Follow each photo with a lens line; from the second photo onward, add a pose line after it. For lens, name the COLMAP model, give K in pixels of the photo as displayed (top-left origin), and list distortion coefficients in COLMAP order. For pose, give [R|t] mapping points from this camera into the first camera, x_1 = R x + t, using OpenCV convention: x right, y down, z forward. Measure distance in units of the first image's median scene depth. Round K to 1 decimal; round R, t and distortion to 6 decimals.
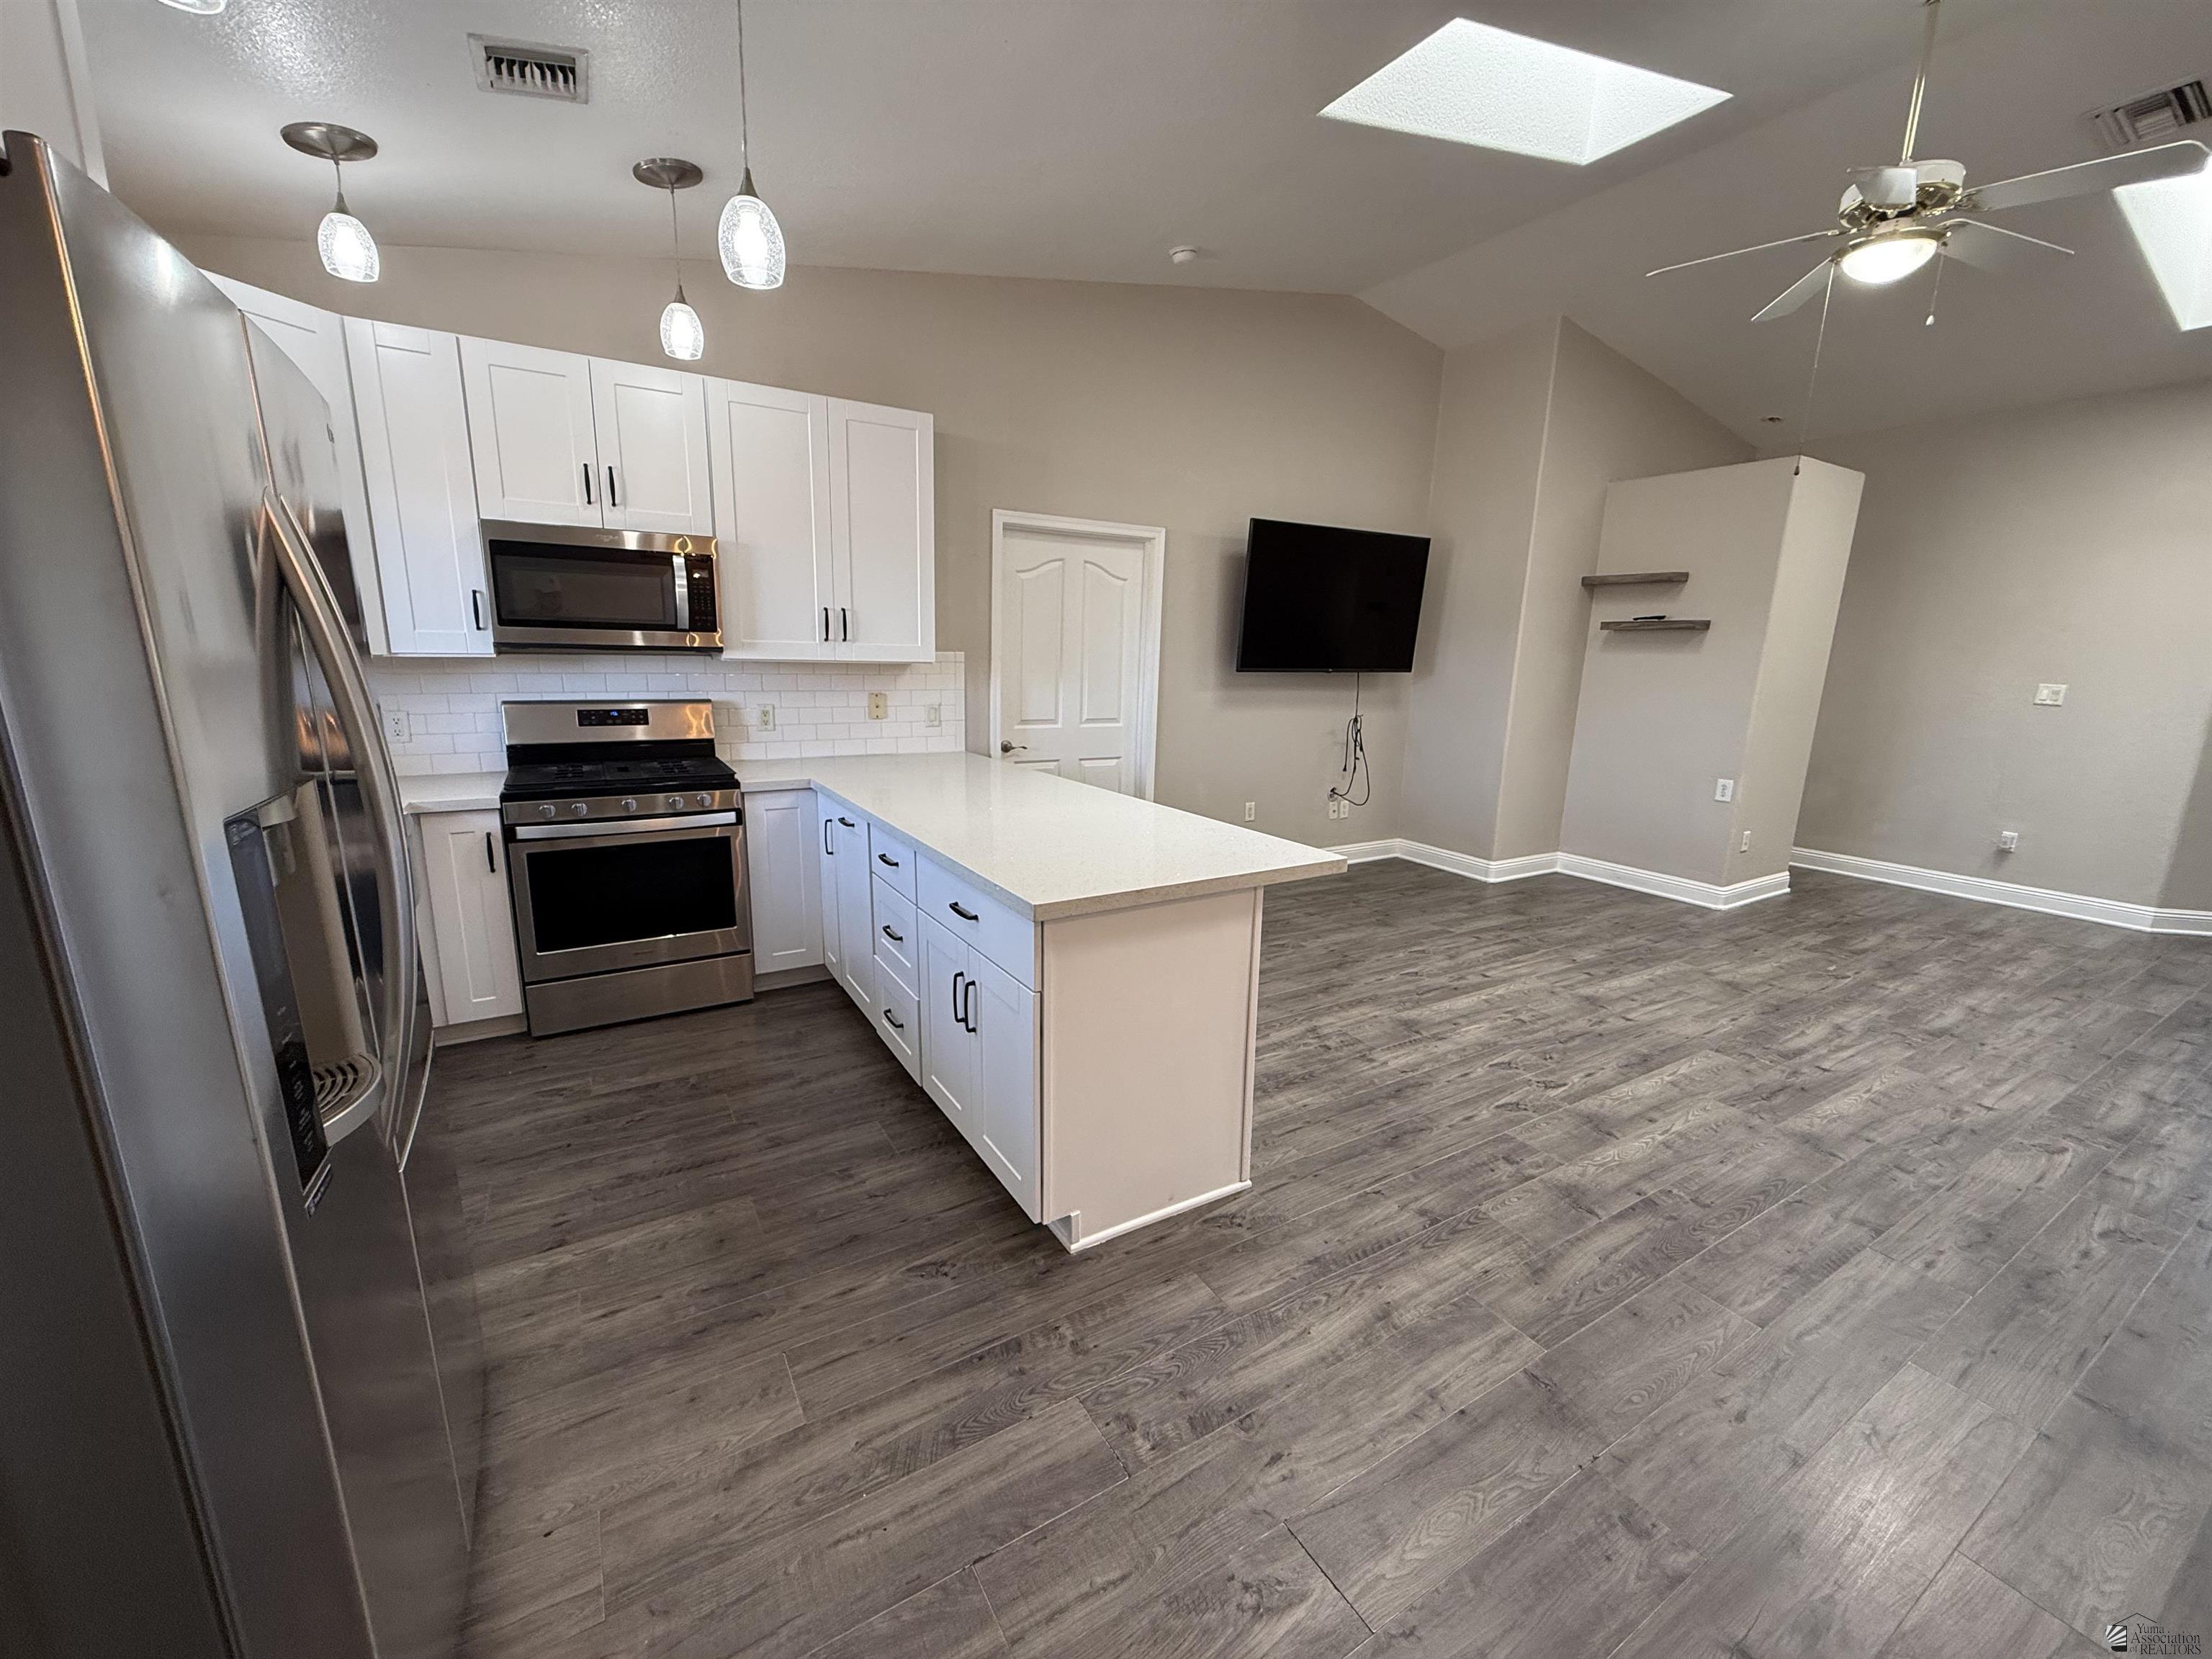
lens RADIAL K [[881.0, 0, 1102.4], [0, 881.0, 831.4], [0, 0, 1]] dist [-0.000067, 0.000145]
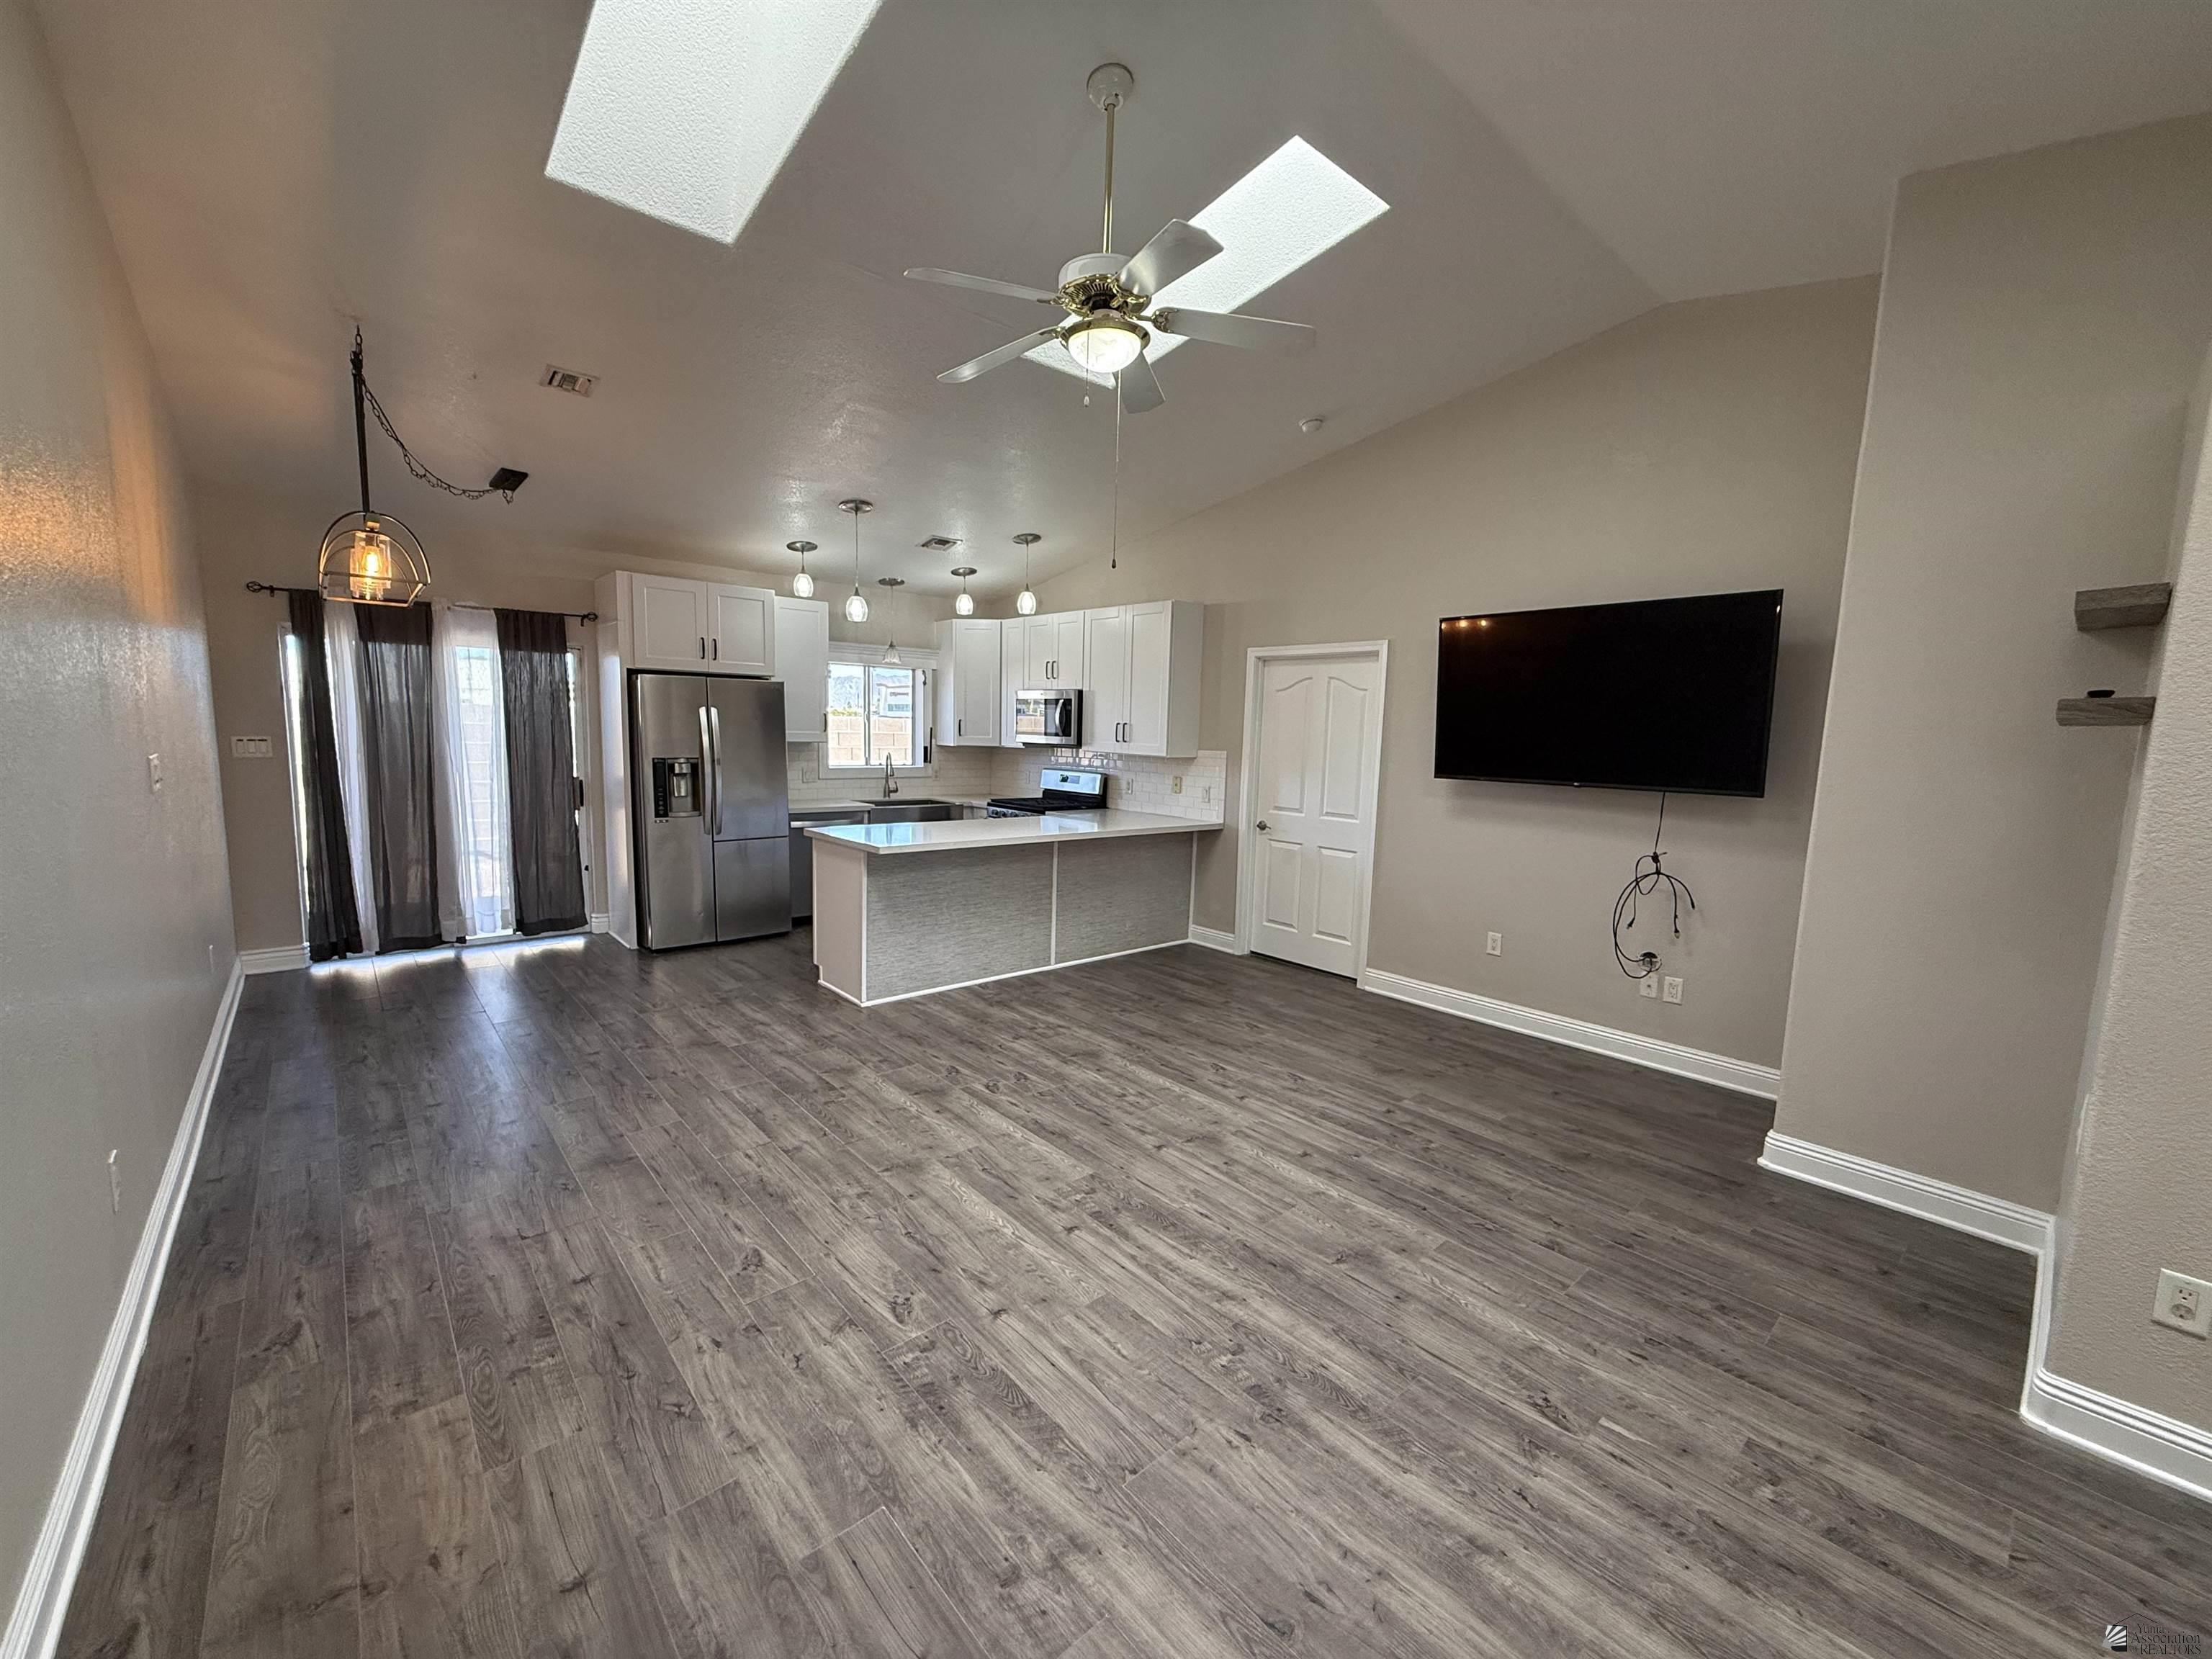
lens RADIAL K [[881.0, 0, 1100.3], [0, 881.0, 835.9], [0, 0, 1]] dist [-0.000067, 0.000145]
pose [[0.180726, 0.101678, -0.978264, 1.661449], [-0.225673, 0.972392, 0.059377, -0.159483], [0.957293, 0.210037, 0.198683, 0.801099]]
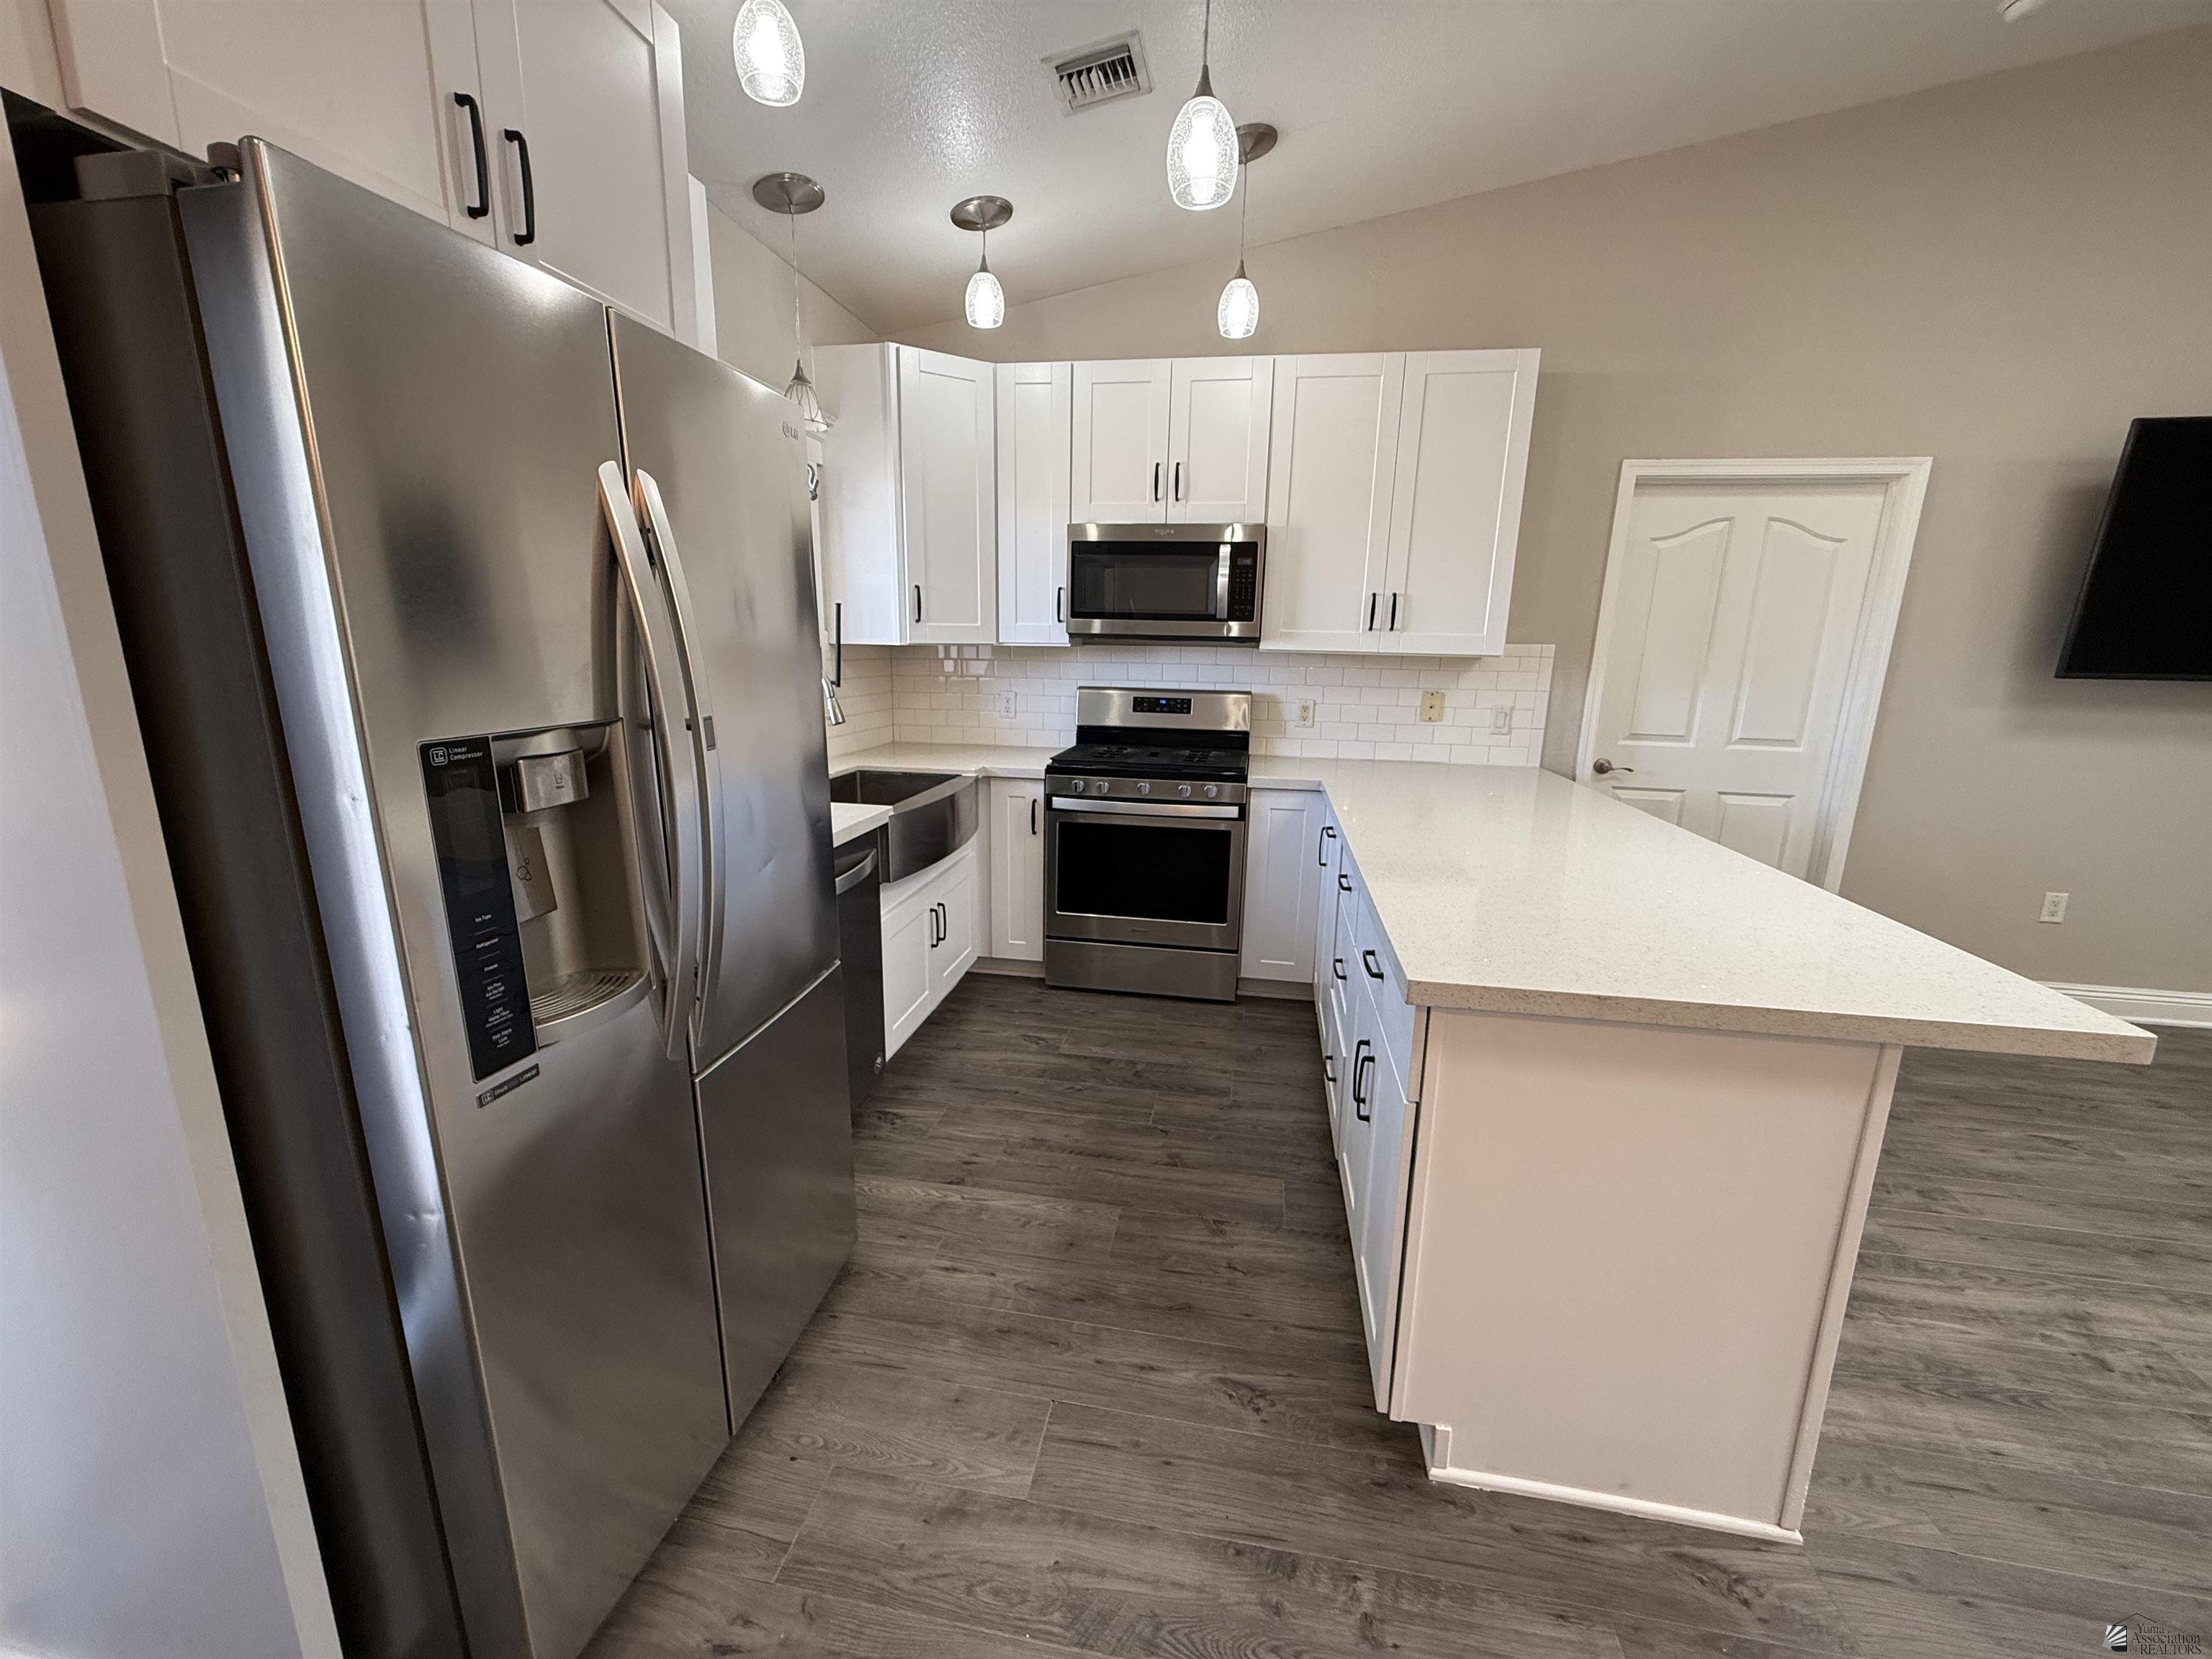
lens RADIAL K [[881.0, 0, 1099.0], [0, 881.0, 831.9], [0, 0, 1]] dist [-0.000067, 0.000145]
pose [[0.751517, 0.133411, -0.646084, 0.102924], [-0.137897, 0.989472, 0.043917, -0.017433], [0.645141, 0.056089, 0.762002, 0.181054]]
